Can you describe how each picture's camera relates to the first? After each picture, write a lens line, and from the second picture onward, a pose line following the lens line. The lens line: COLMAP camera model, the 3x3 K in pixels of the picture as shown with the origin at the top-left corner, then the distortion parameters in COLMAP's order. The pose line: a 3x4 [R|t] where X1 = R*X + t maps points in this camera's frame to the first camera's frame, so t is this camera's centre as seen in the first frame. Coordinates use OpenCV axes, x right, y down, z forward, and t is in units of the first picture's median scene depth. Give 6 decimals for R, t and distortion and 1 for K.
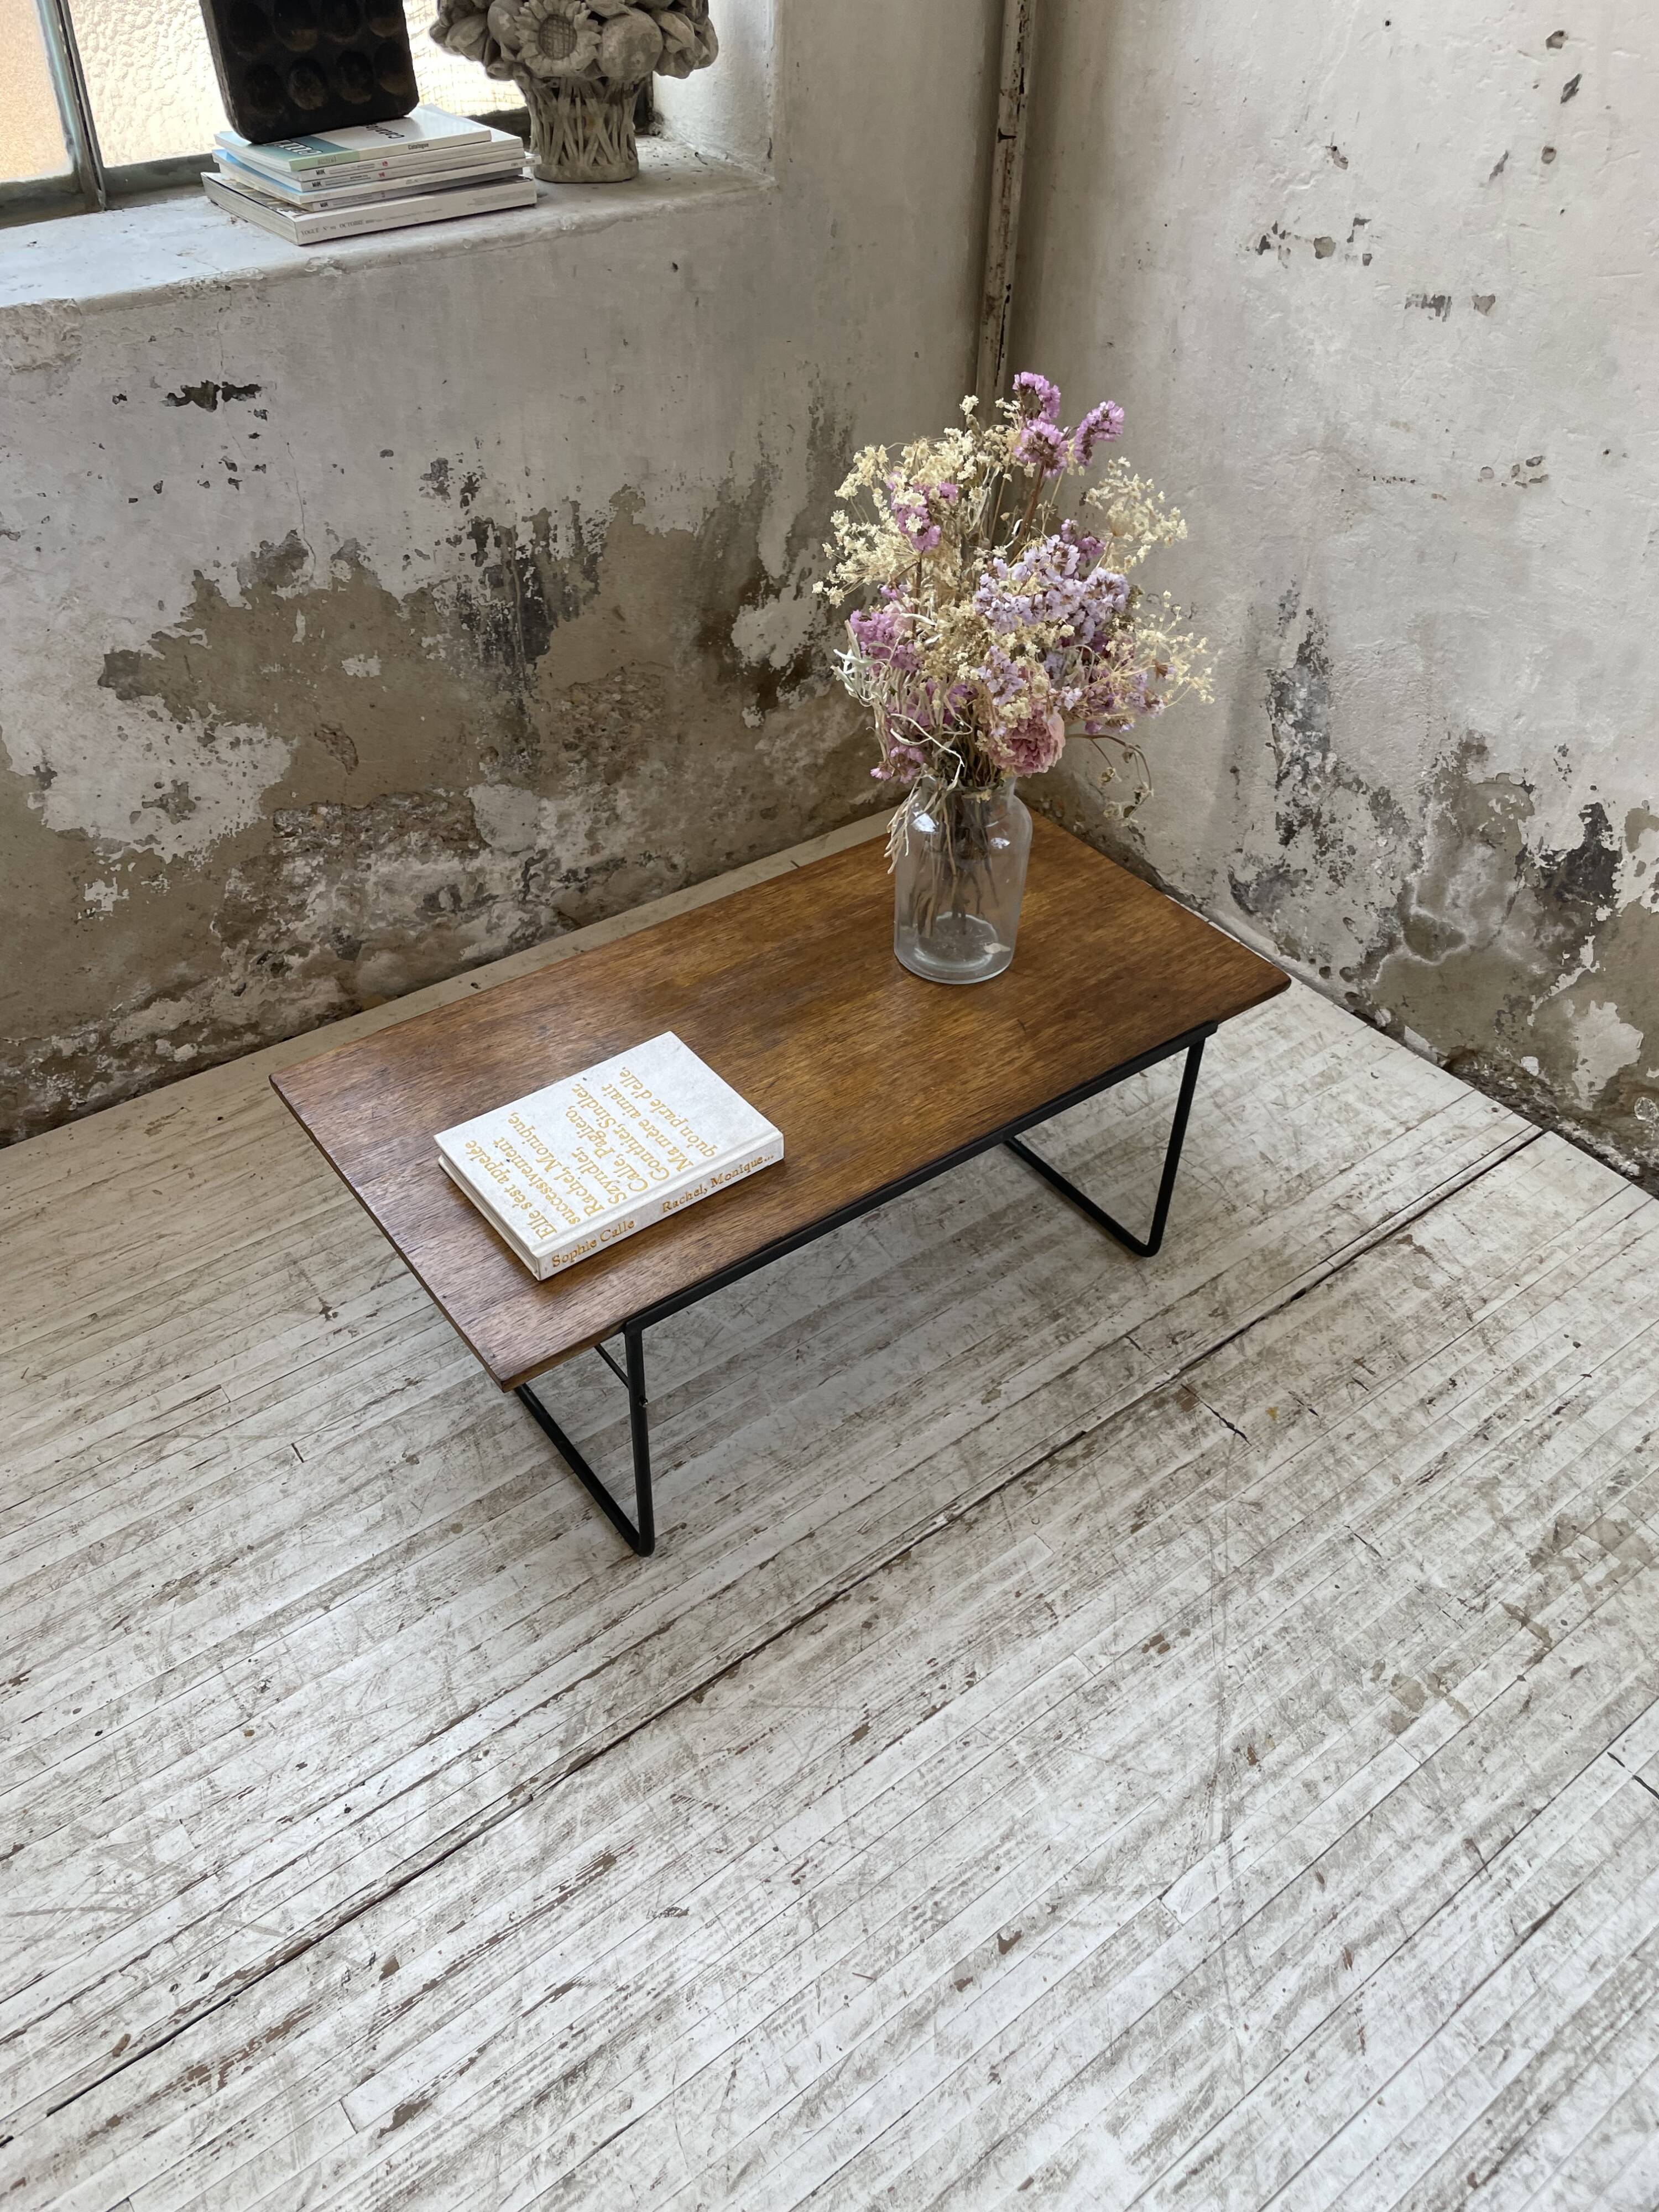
lens RADIAL K [[1684.9, 0, 811.9], [0, 1684.9, 1089.3], [0, 0, 1]] dist [0.087270, -0.126676]
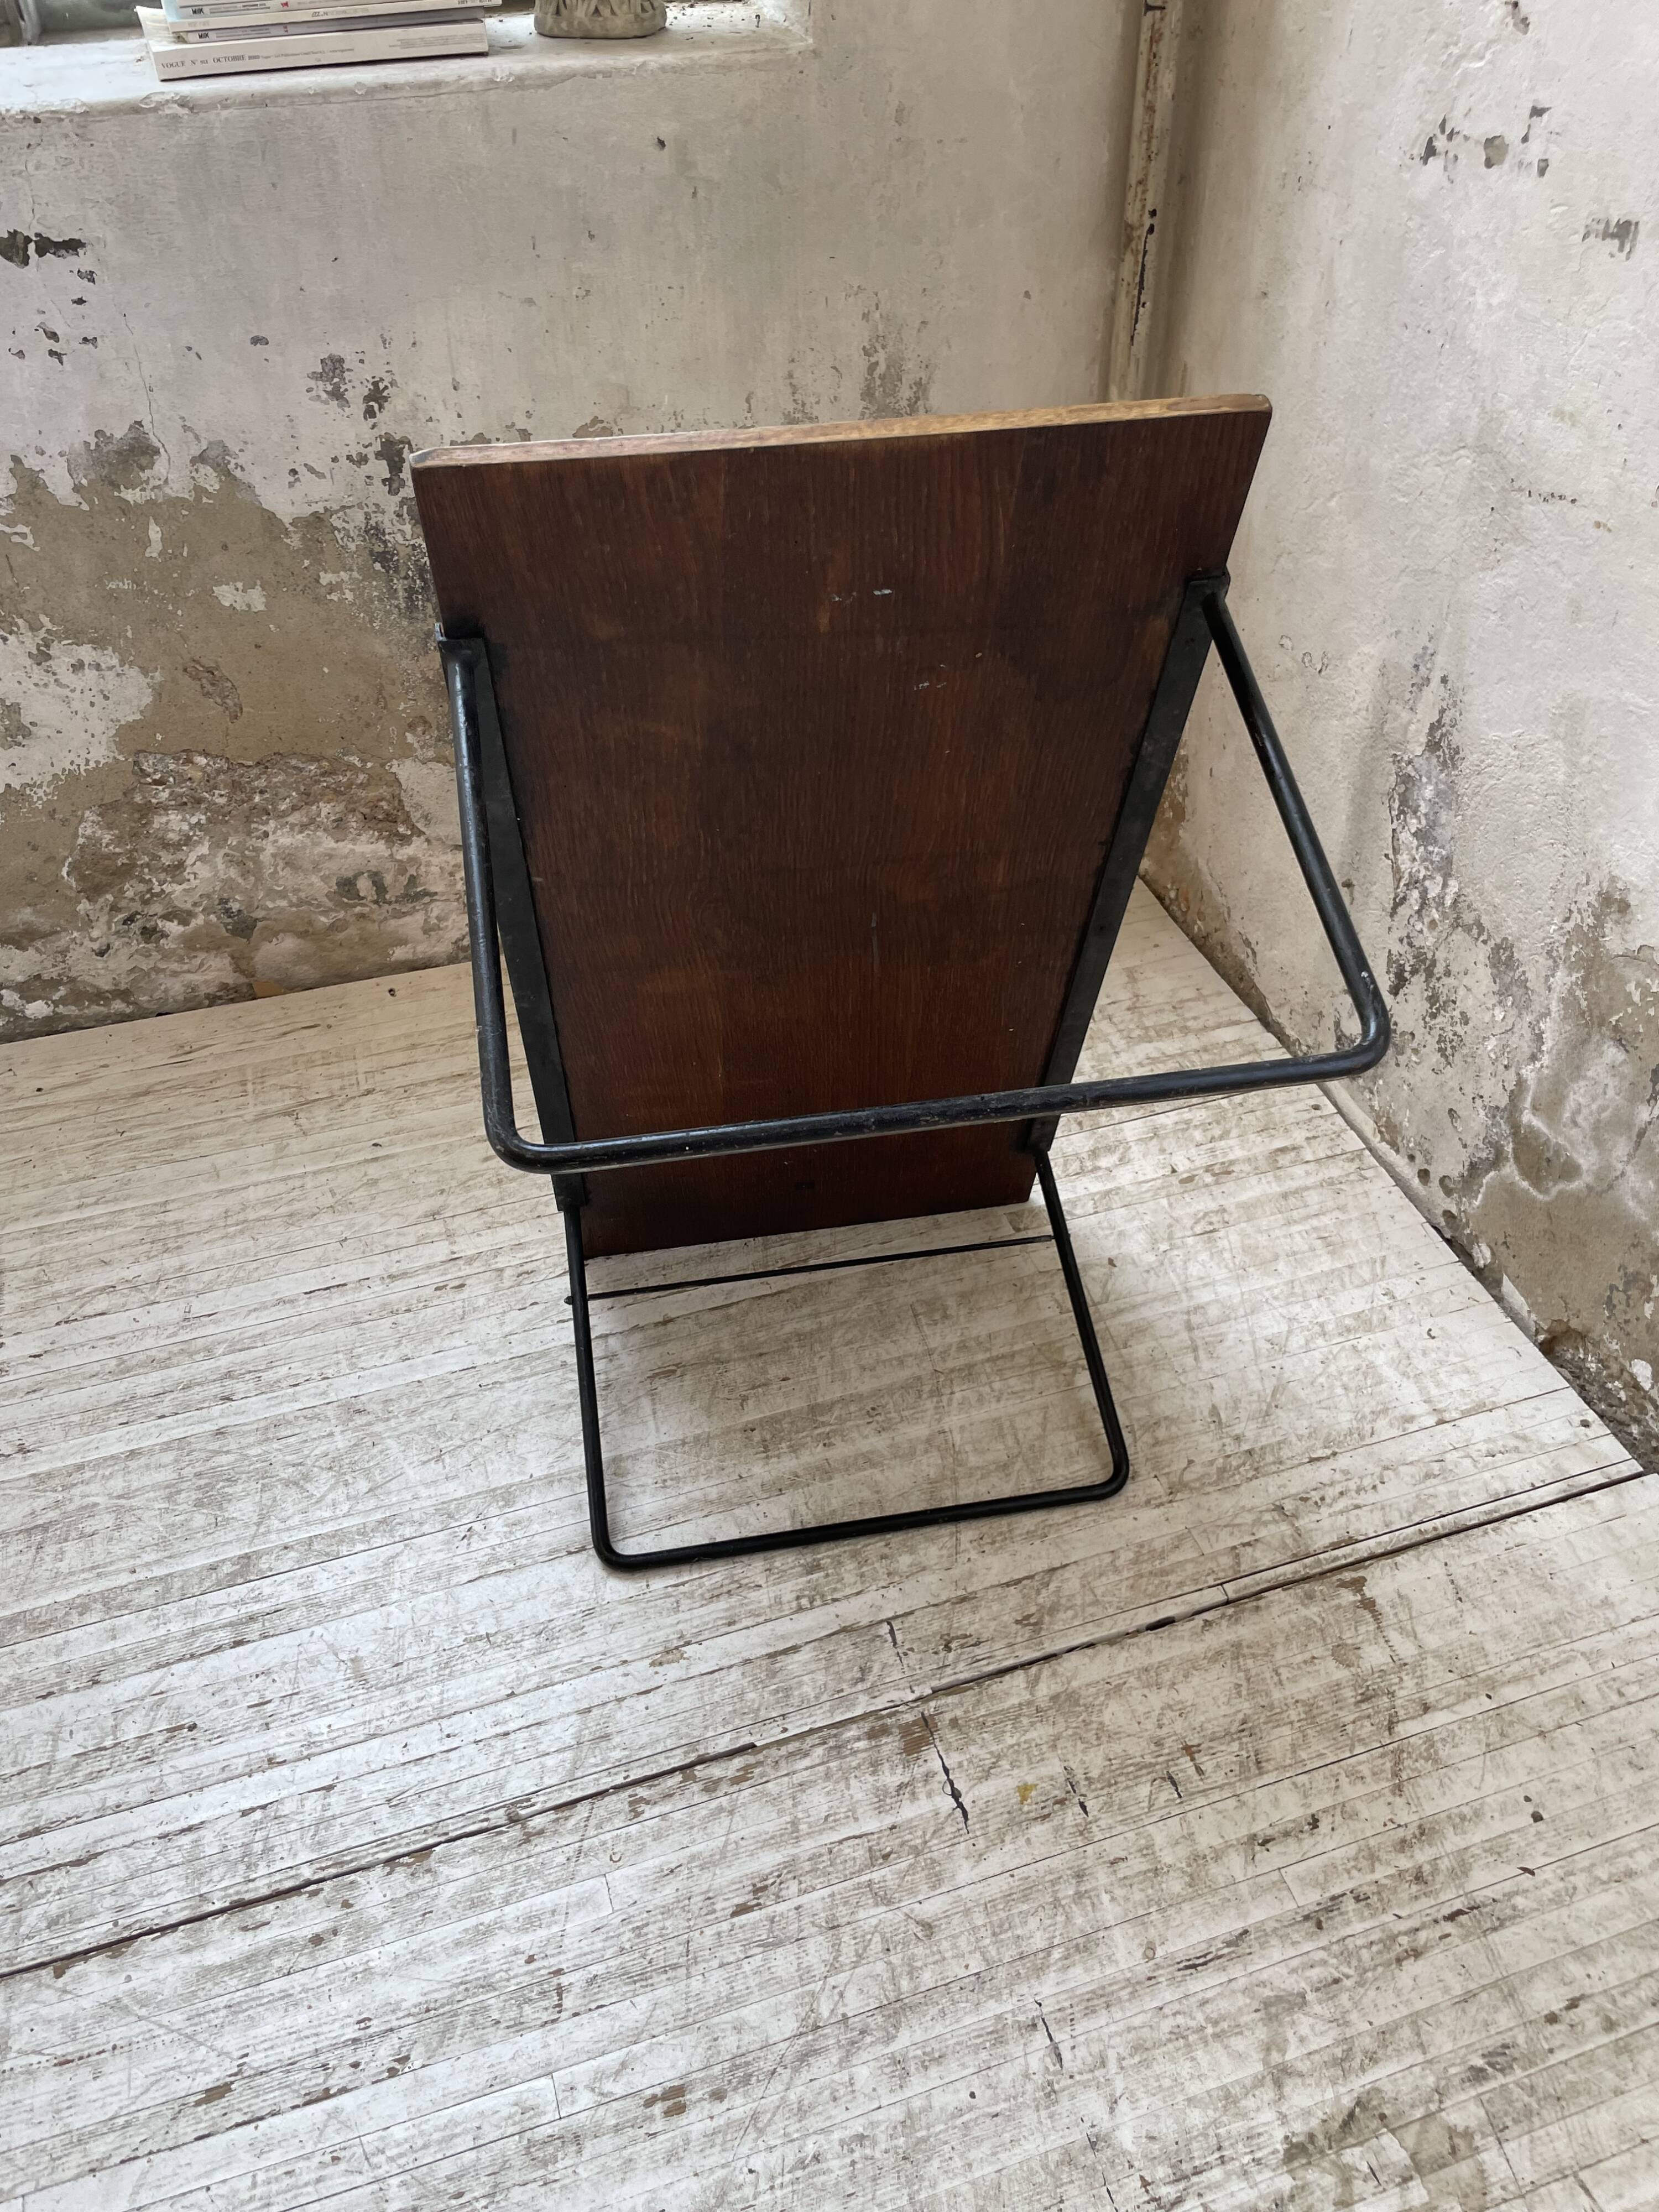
lens RADIAL K [[1684.9, 0, 845.1], [0, 1684.9, 1122.3], [0, 0, 1]] dist [0.087270, -0.126676]
pose [[0.946842, 0.192742, -0.257567, 0.310981], [-0.192637, 0.980928, 0.025894, -0.078008], [0.257645, 0.025100, 0.965913, 0.285082]]
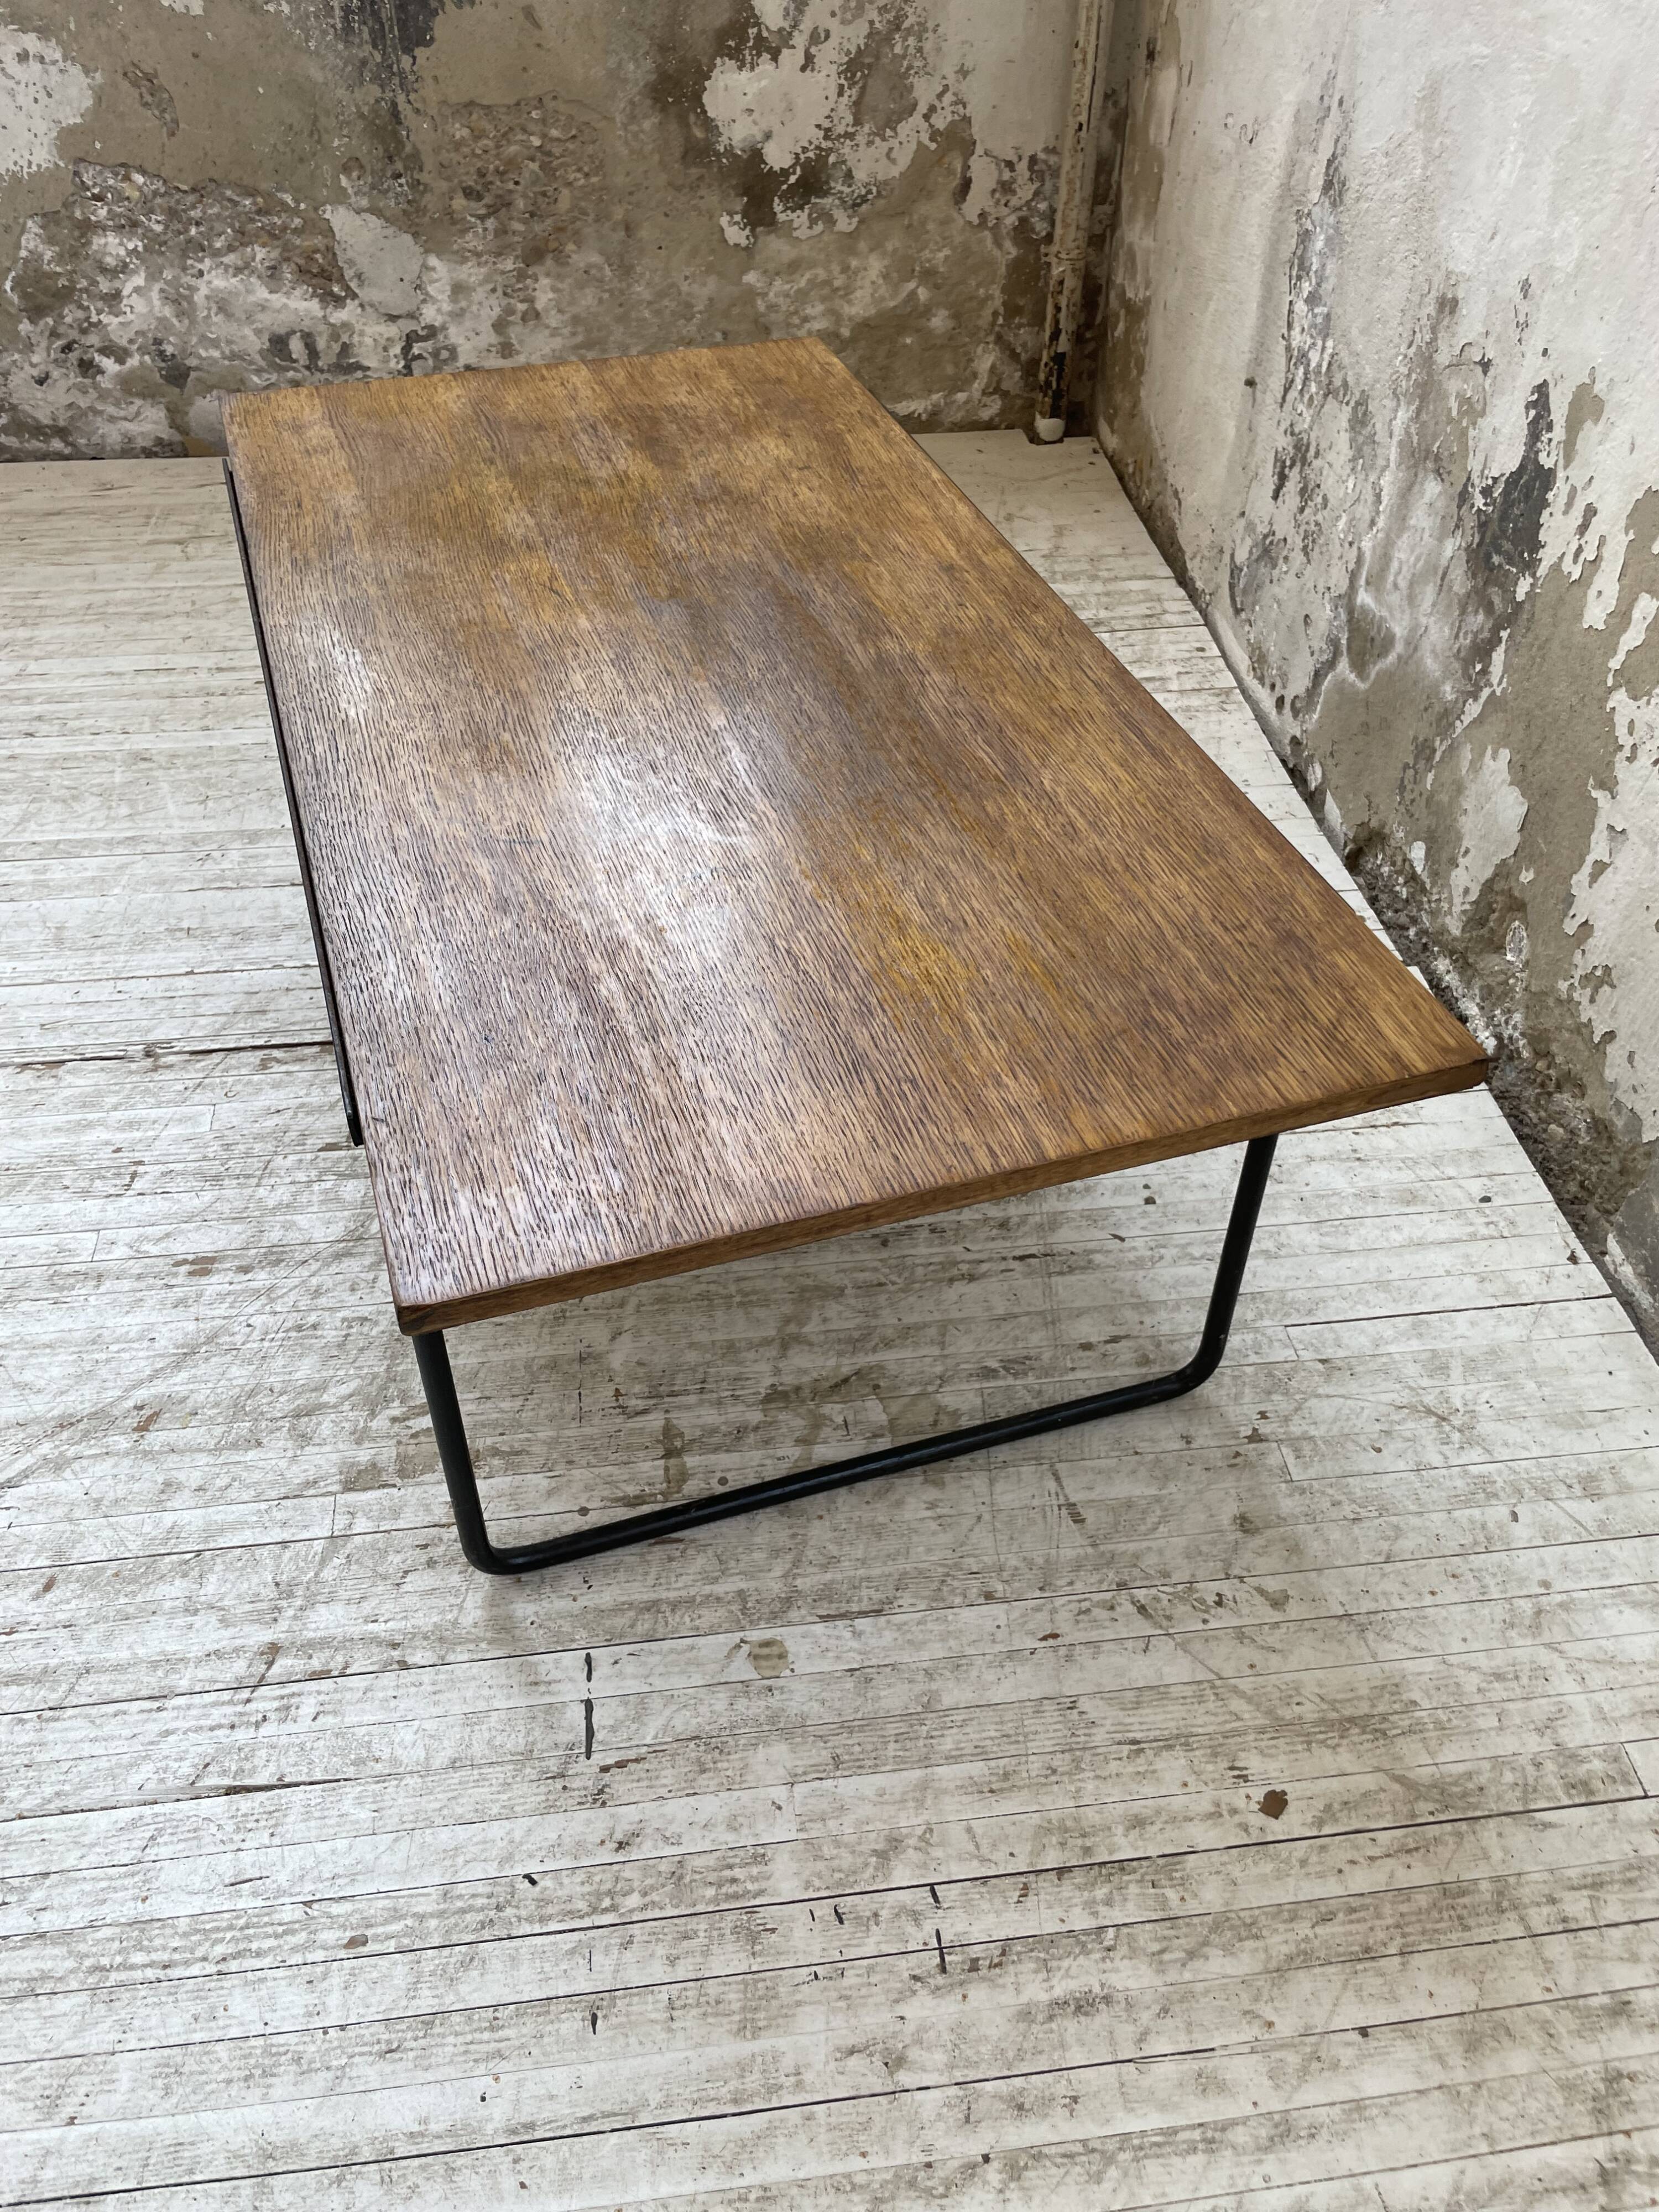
lens RADIAL K [[1684.9, 0, 825.3], [0, 1684.9, 1124.5], [0, 0, 1]] dist [0.087270, -0.126676]
pose [[0.870013, 0.339312, -0.357693, 0.553280], [-0.322259, 0.940438, 0.108283, 0.093149], [0.373129, 0.021062, 0.927540, 0.369669]]
